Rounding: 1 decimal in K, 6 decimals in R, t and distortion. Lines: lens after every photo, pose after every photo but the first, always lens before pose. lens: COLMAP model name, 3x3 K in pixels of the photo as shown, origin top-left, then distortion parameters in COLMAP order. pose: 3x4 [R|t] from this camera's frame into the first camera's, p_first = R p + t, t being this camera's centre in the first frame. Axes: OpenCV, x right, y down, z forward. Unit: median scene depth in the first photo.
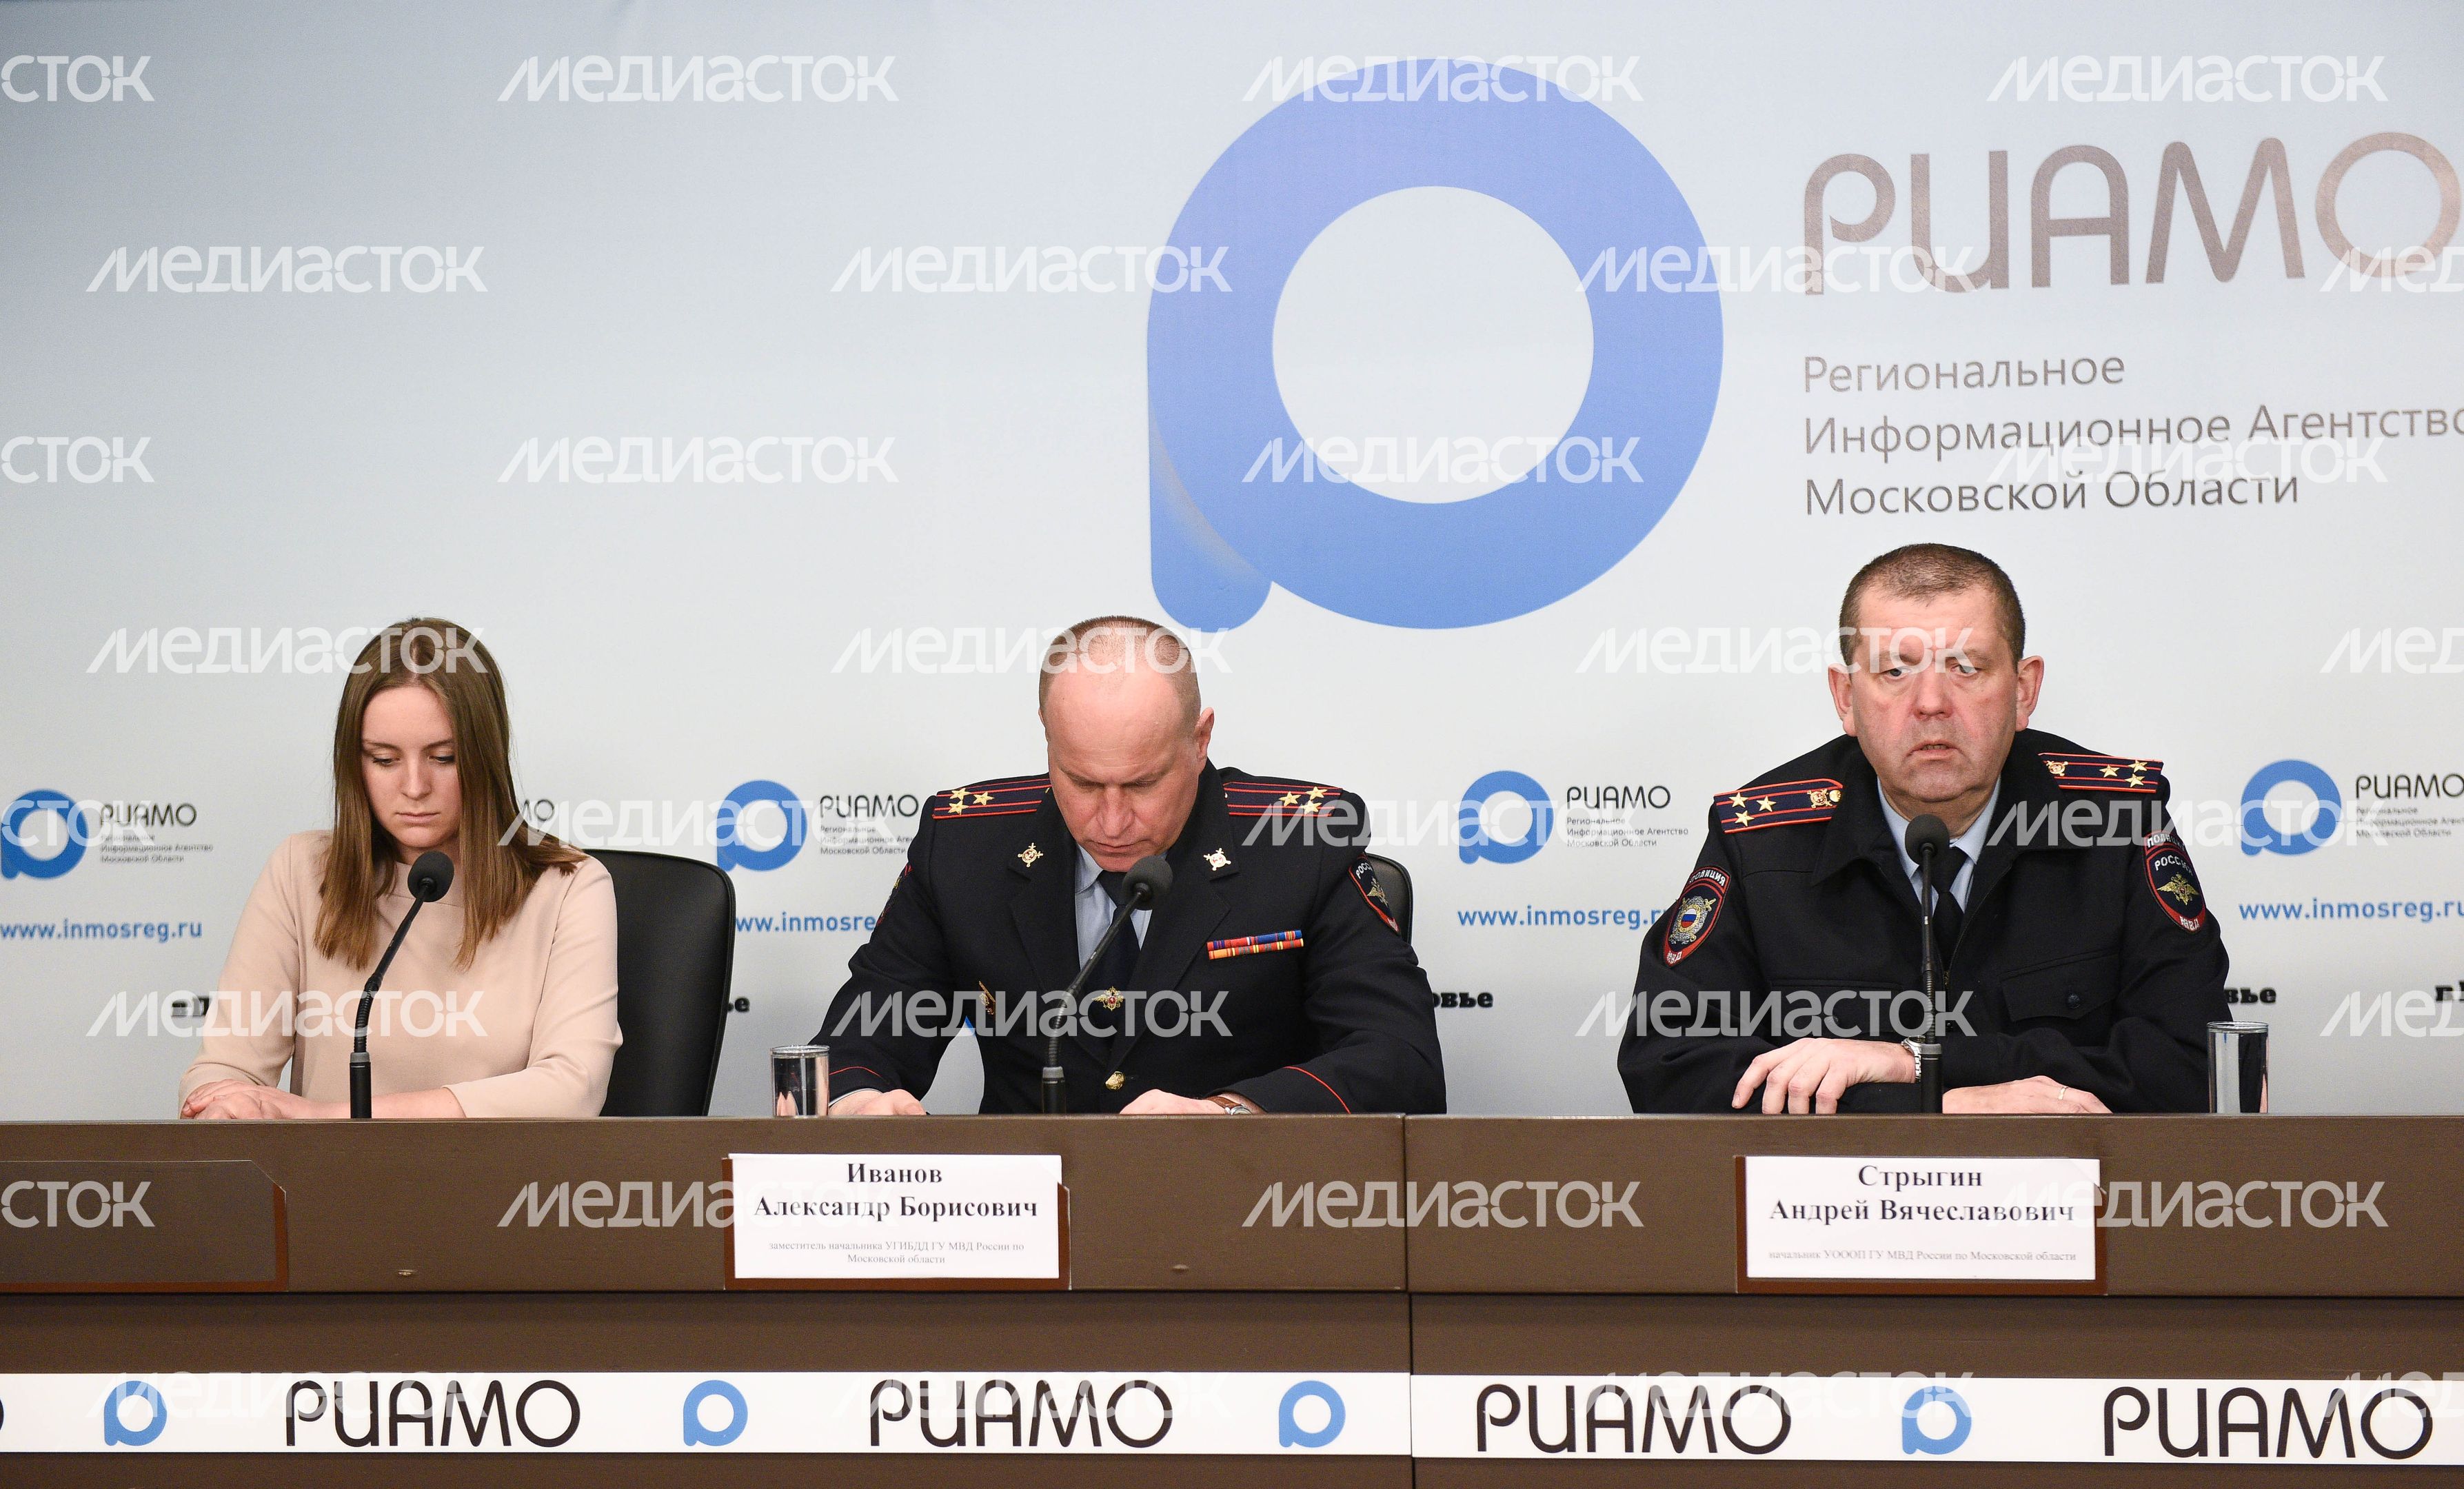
lens RADIAL K [[4688.1, 0, 1227.3], [0, 4688.1, 741.3], [0, 0, 1]] dist [0.125207, -0.028084]
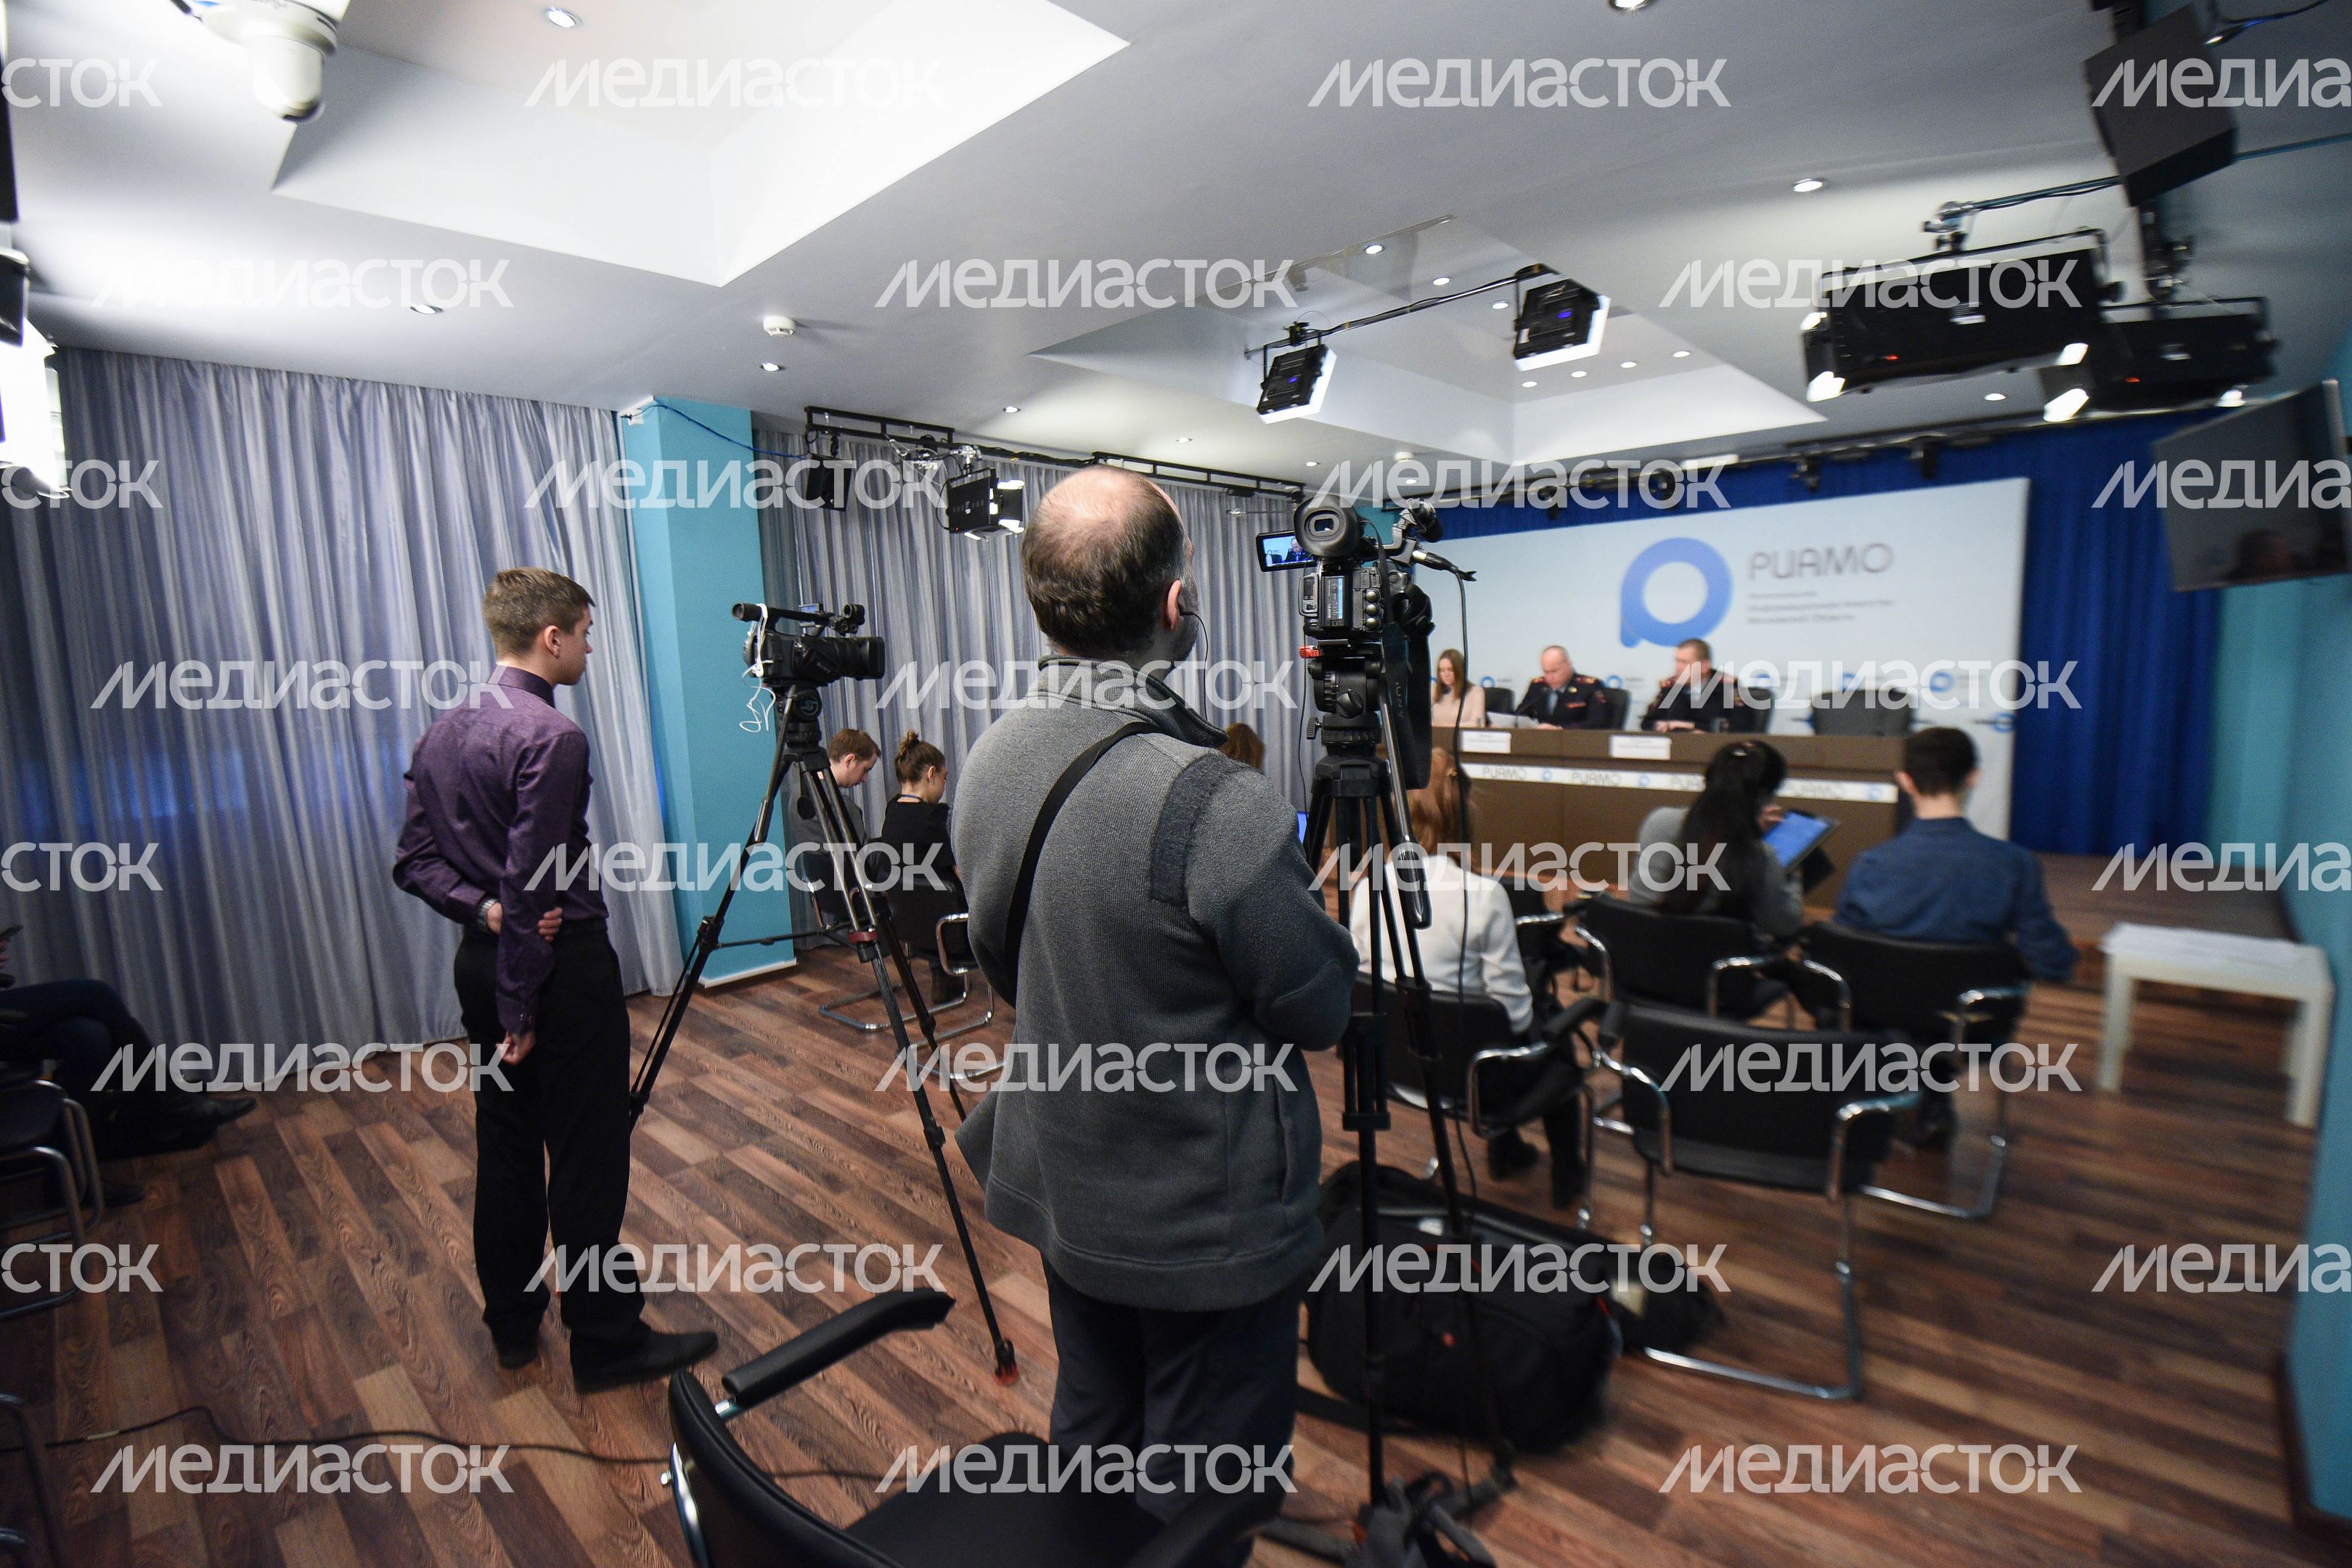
lens RADIAL K [[1089.7, 0, 1207.1], [0, 1089.7, 801.3], [0, 0, 1]] dist [-0.000671, -0.021569]
pose [[0.826033, 0.067973, -0.559507, 0.399427], [0.001413, 0.992448, 0.122656, -0.003649], [0.563619, -0.102109, 0.819699, -0.412936]]
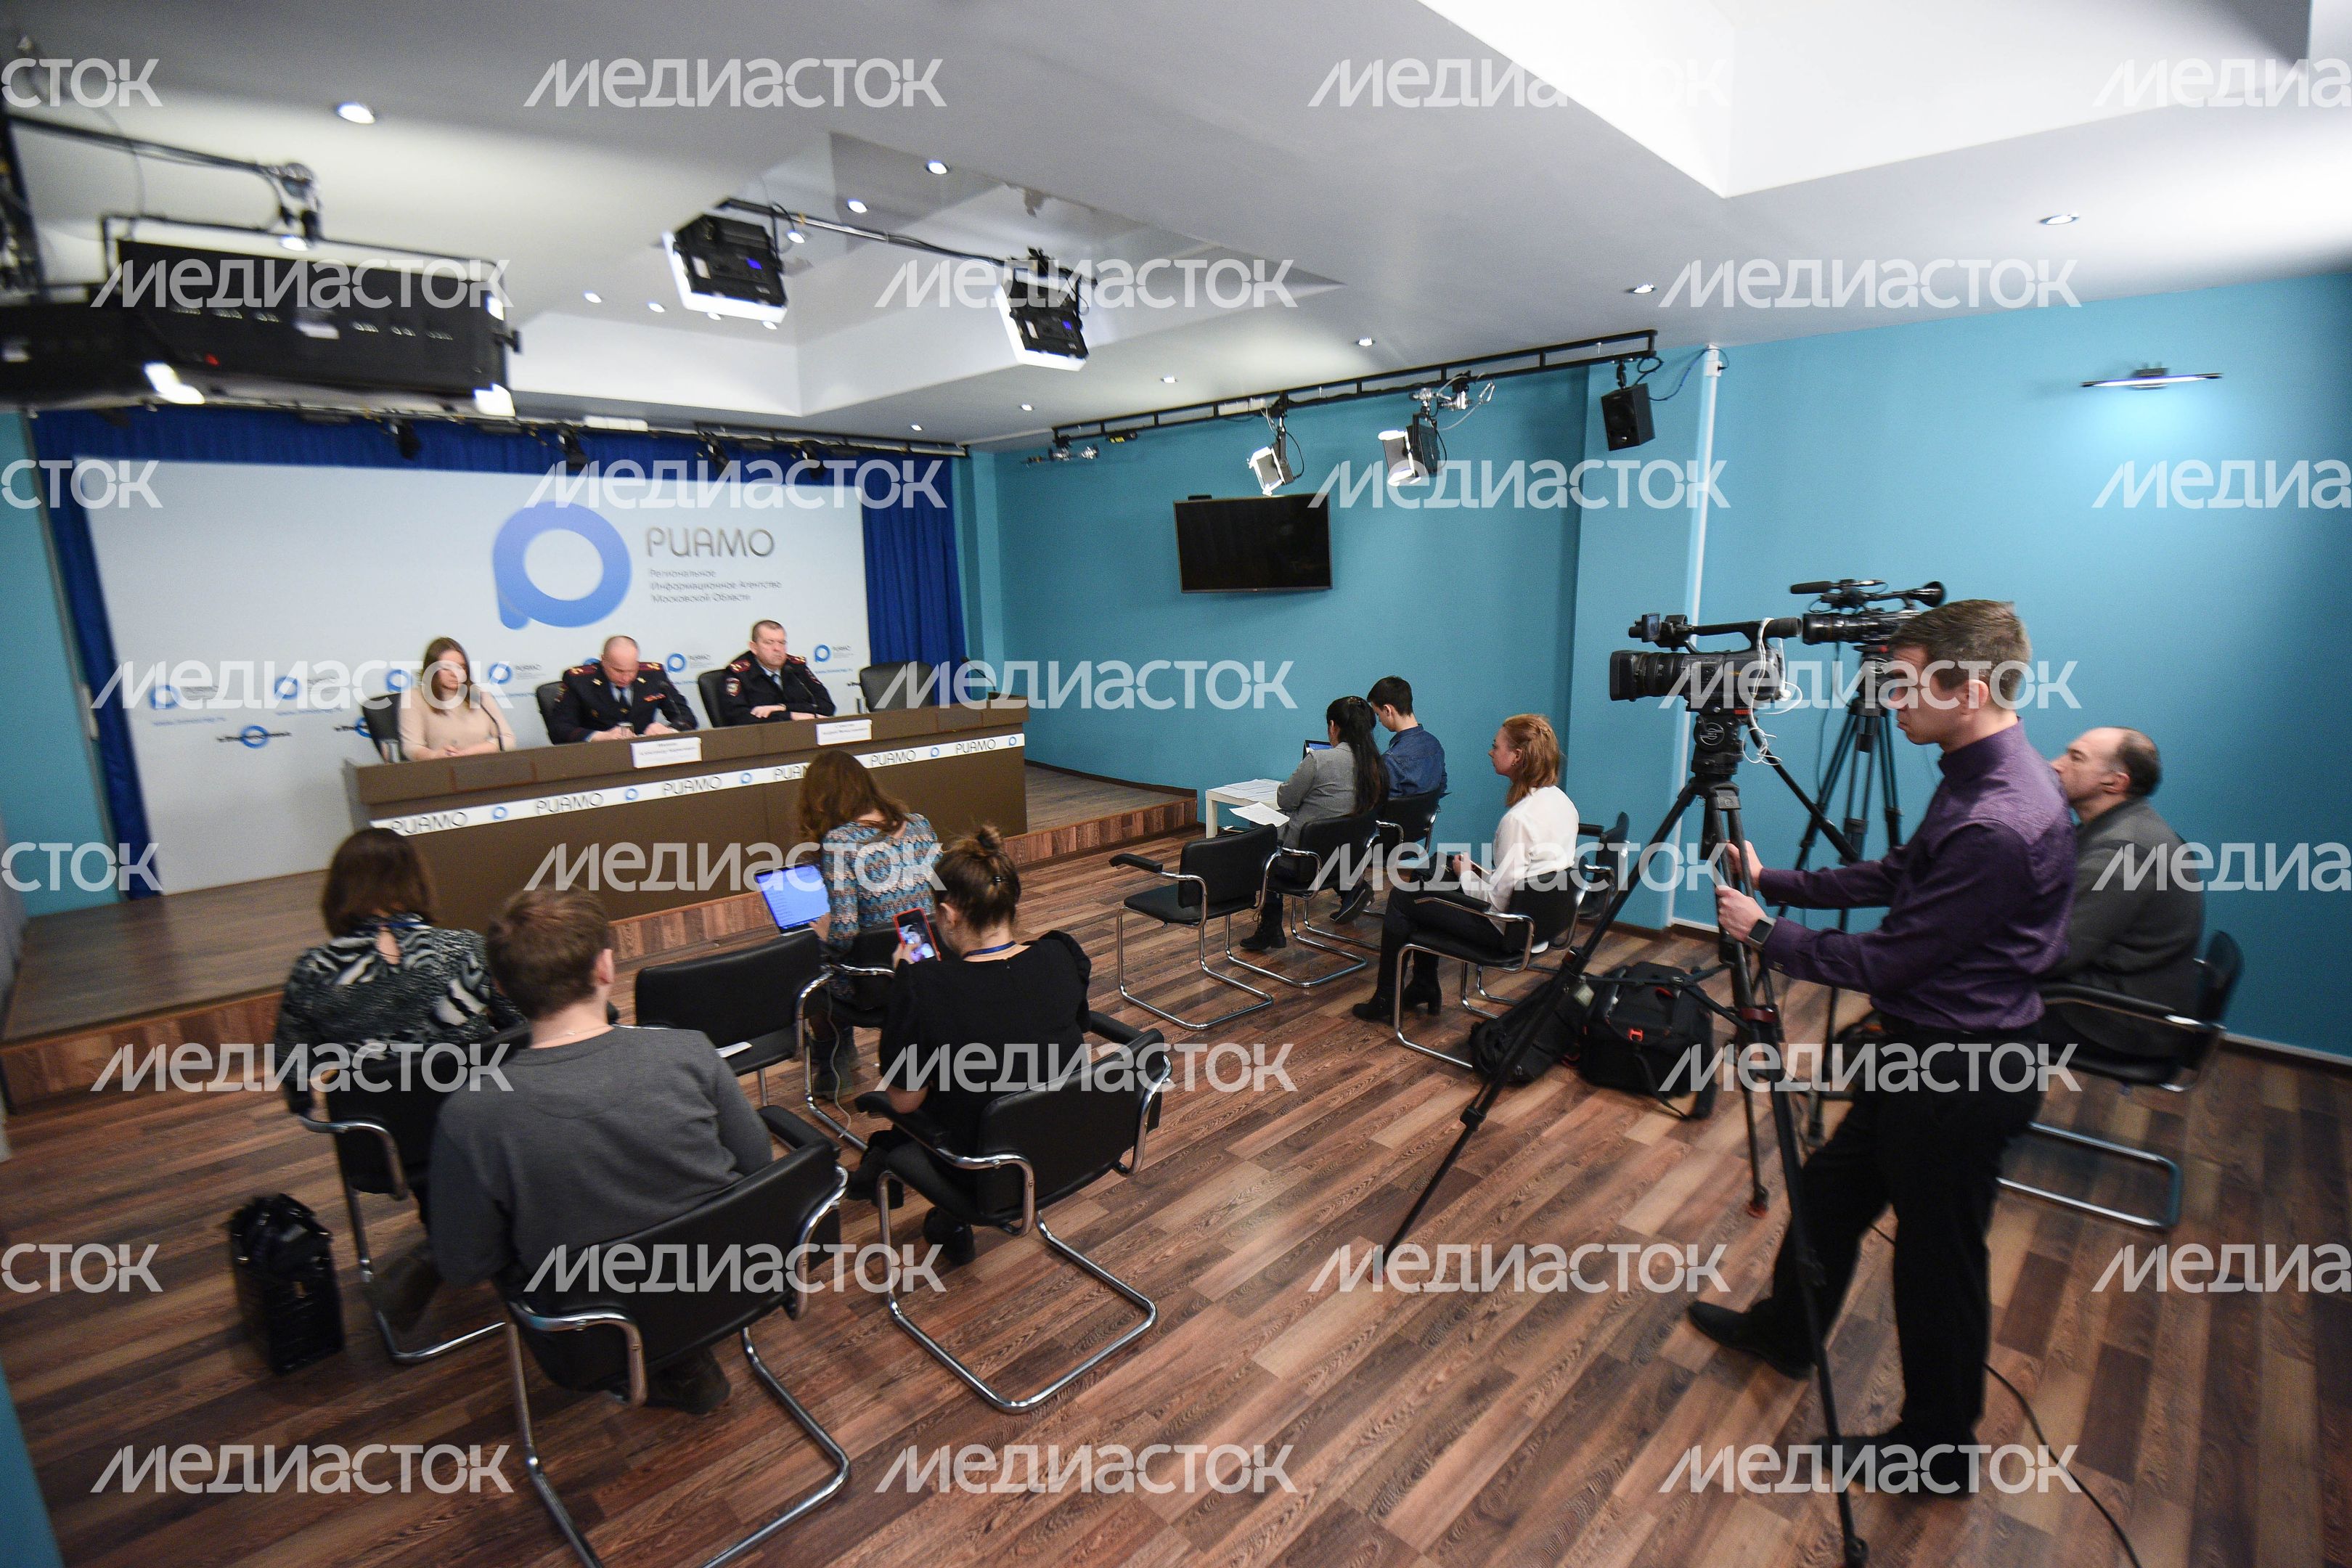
lens RADIAL K [[1089.7, 0, 1207.1], [0, 1089.7, 801.3], [0, 0, 1]] dist [-0.000671, -0.021569]
pose [[0.591504, -0.151393, 0.791962, -0.592194], [0.015958, 0.984220, 0.176227, -0.044219], [-0.806144, -0.091601, 0.584586, -0.185548]]
